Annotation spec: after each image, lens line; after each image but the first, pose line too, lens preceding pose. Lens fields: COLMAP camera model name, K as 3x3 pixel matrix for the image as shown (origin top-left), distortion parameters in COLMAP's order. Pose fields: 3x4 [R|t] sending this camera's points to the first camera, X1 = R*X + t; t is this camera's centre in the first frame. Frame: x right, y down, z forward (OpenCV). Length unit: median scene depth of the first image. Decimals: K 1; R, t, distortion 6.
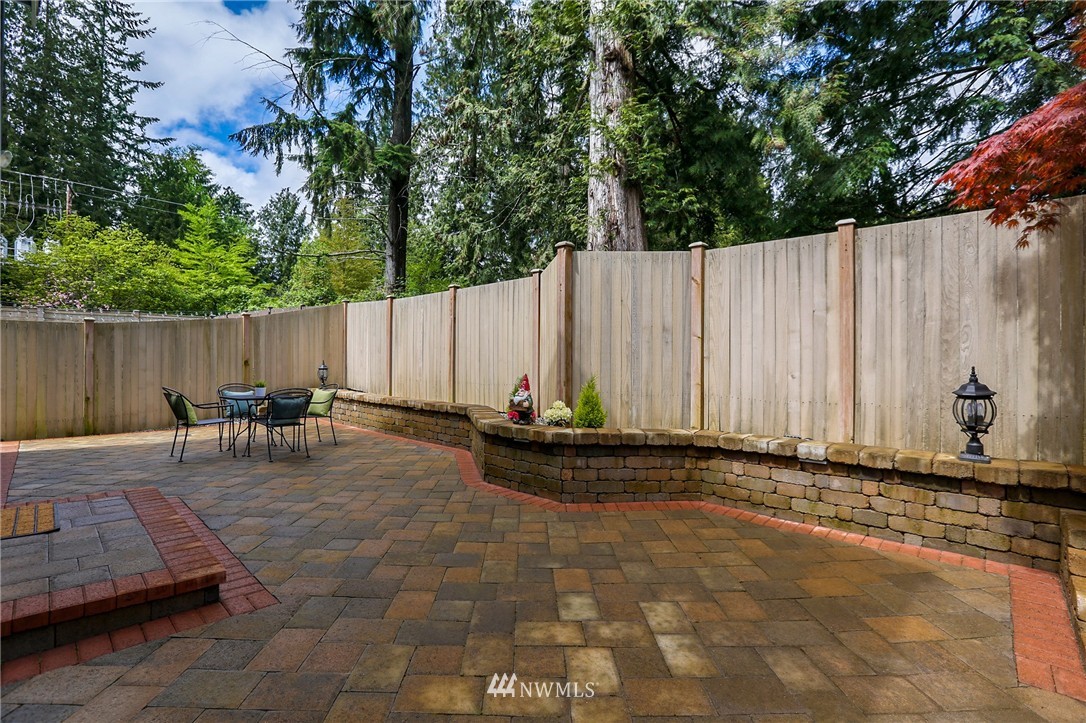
lens RADIAL K [[491.3, 0, 540.7], [0, 491.3, 361.5], [0, 0, 1]] dist [-0.057913, 0.020263]
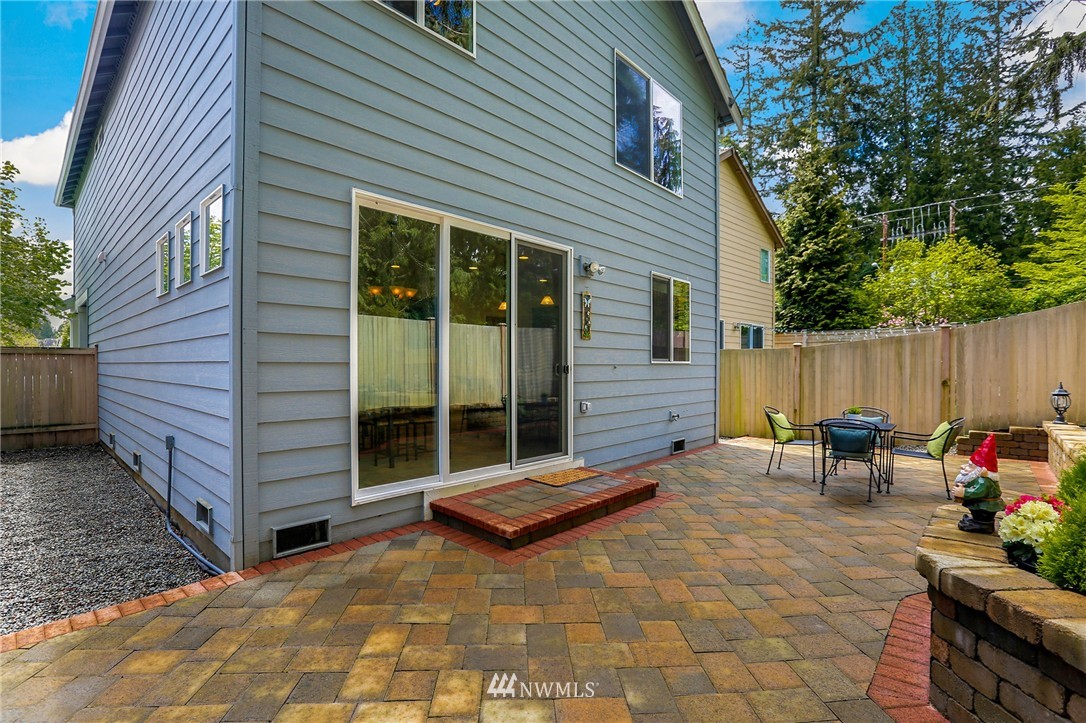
lens RADIAL K [[468.5, 0, 508.8], [0, 468.5, 387.5], [0, 0, 1]] dist [-0.028682, 0.000104]
pose [[0.014082, 0.033041, -0.999355, 0.196135], [-0.000504, 0.999454, 0.033037, -0.017161], [0.999901, 0.000038, 0.014091, 0.229587]]
